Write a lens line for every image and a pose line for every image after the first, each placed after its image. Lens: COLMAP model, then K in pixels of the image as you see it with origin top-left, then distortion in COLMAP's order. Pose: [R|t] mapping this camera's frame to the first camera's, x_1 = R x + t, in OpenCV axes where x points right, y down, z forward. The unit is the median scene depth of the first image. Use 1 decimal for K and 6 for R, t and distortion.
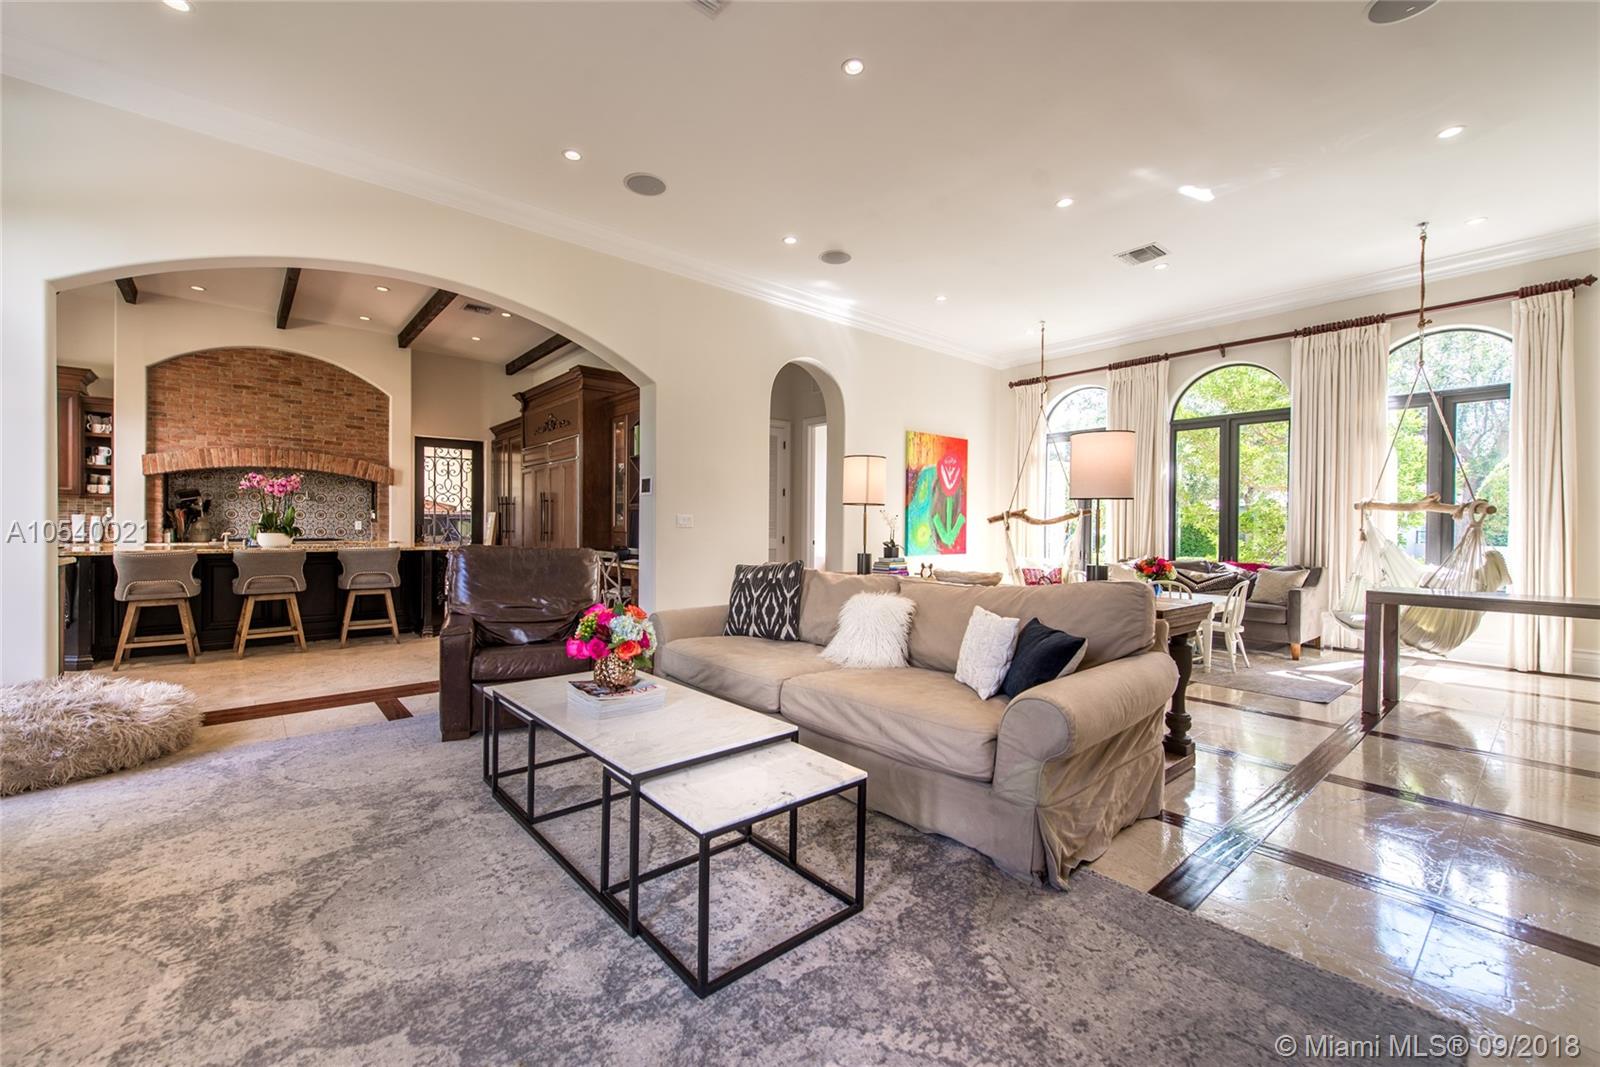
lens RADIAL K [[627.6, 0, 804.4], [0, 627.6, 526.8], [0, 0, 1]] dist [-0.002264, -0.001090]
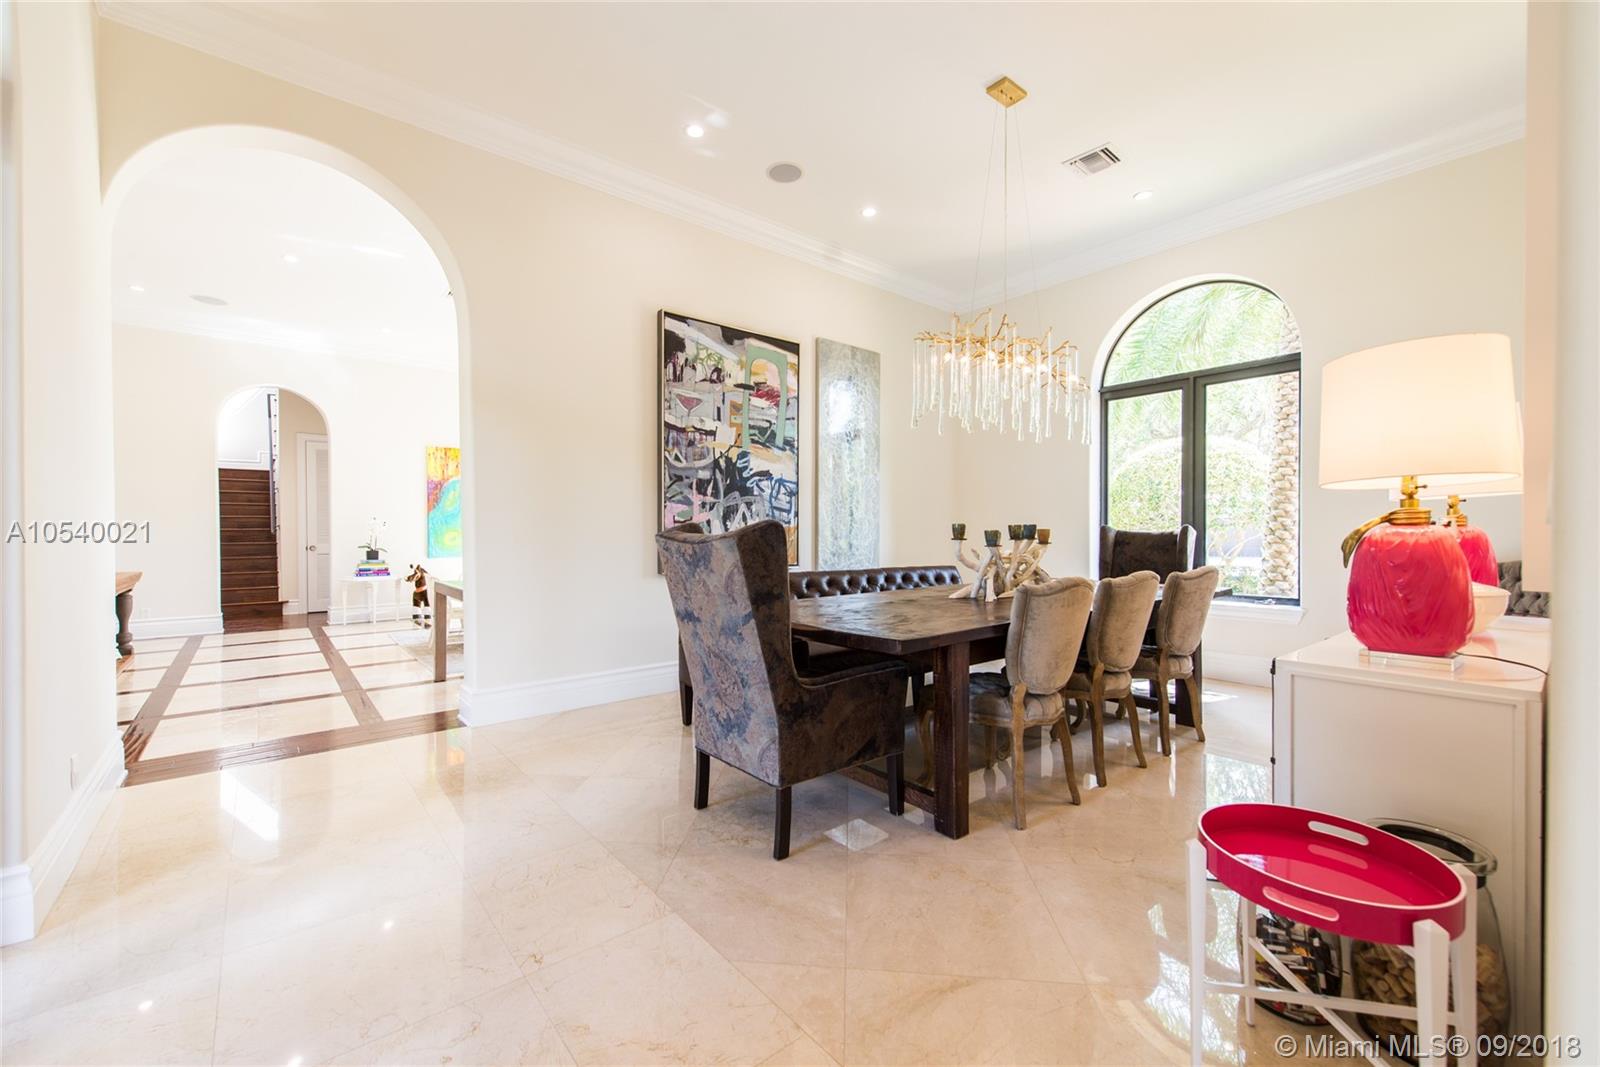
lens RADIAL K [[627.6, 0, 786.5], [0, 627.6, 535.9], [0, 0, 1]] dist [-0.002264, -0.001090]
pose [[0.999985, -0.005477, -0.000138, 0.998207], [0.005478, 0.999977, 0.003974, 0.007257], [0.000117, -0.003975, 0.999992, -0.147605]]
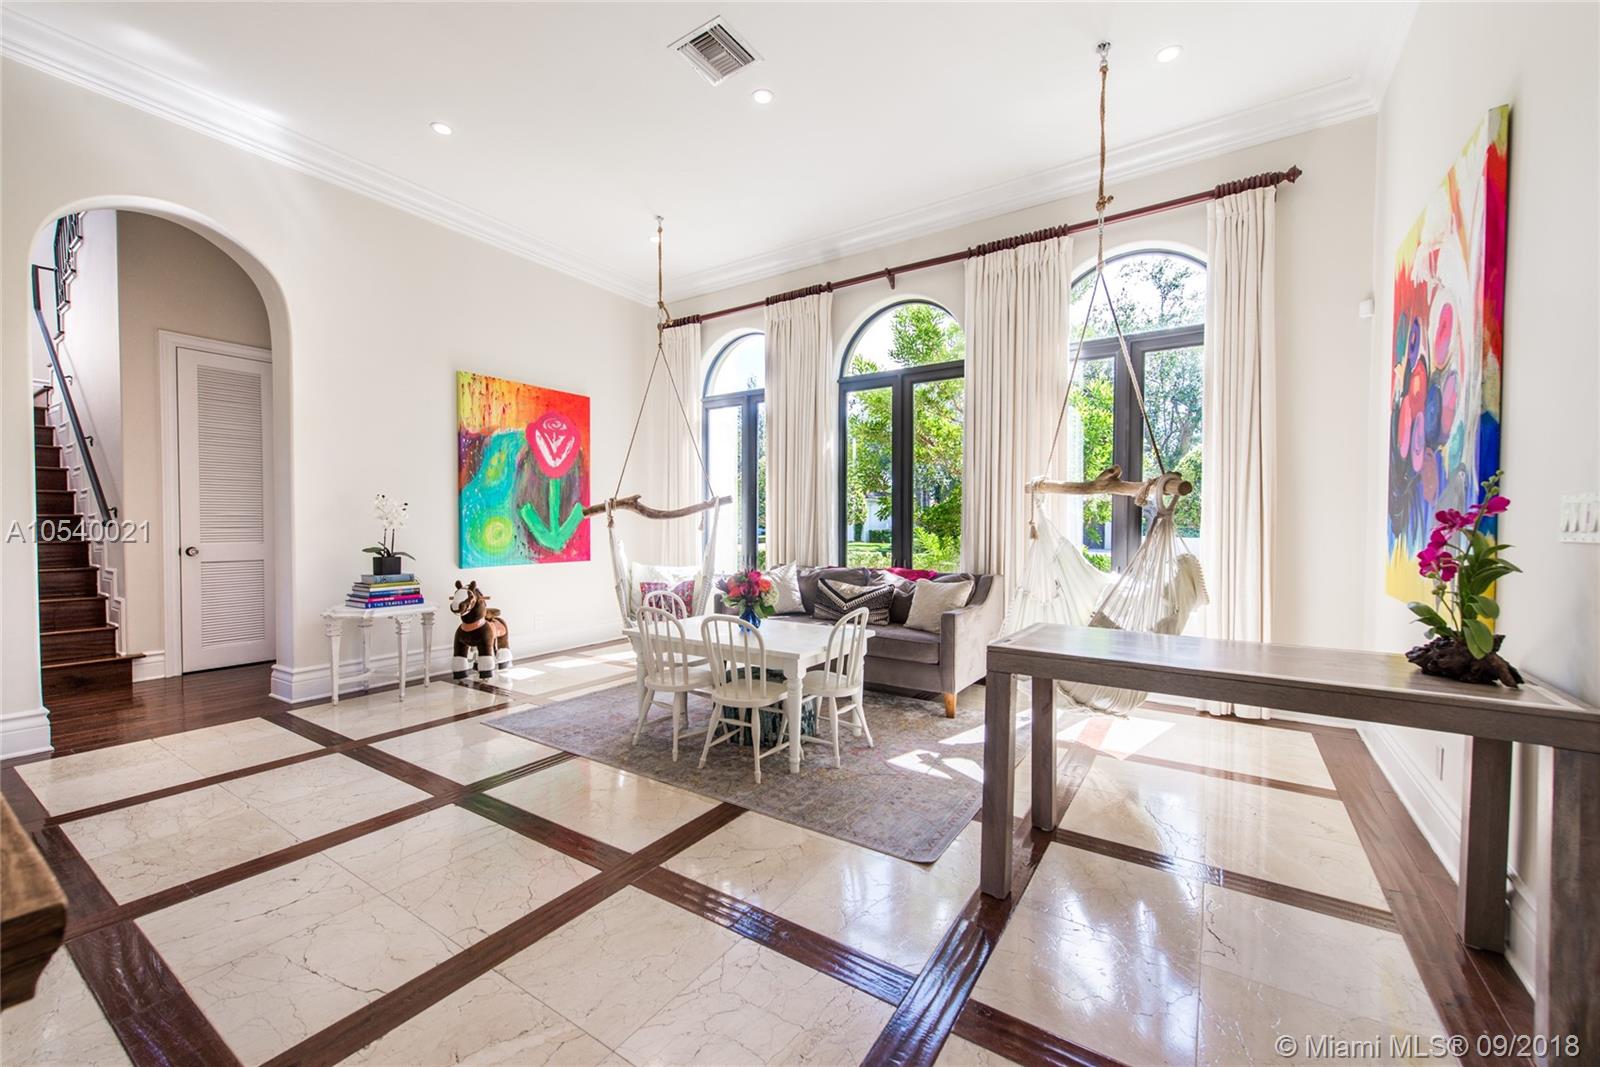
lens RADIAL K [[627.6, 0, 799.7], [0, 627.6, 536.6], [0, 0, 1]] dist [-0.002264, -0.001090]
pose [[0.956679, -0.010000, 0.290973, 0.383173], [0.004441, 0.999795, 0.019757, 0.004519], [-0.291111, -0.017609, 0.956527, 0.357947]]
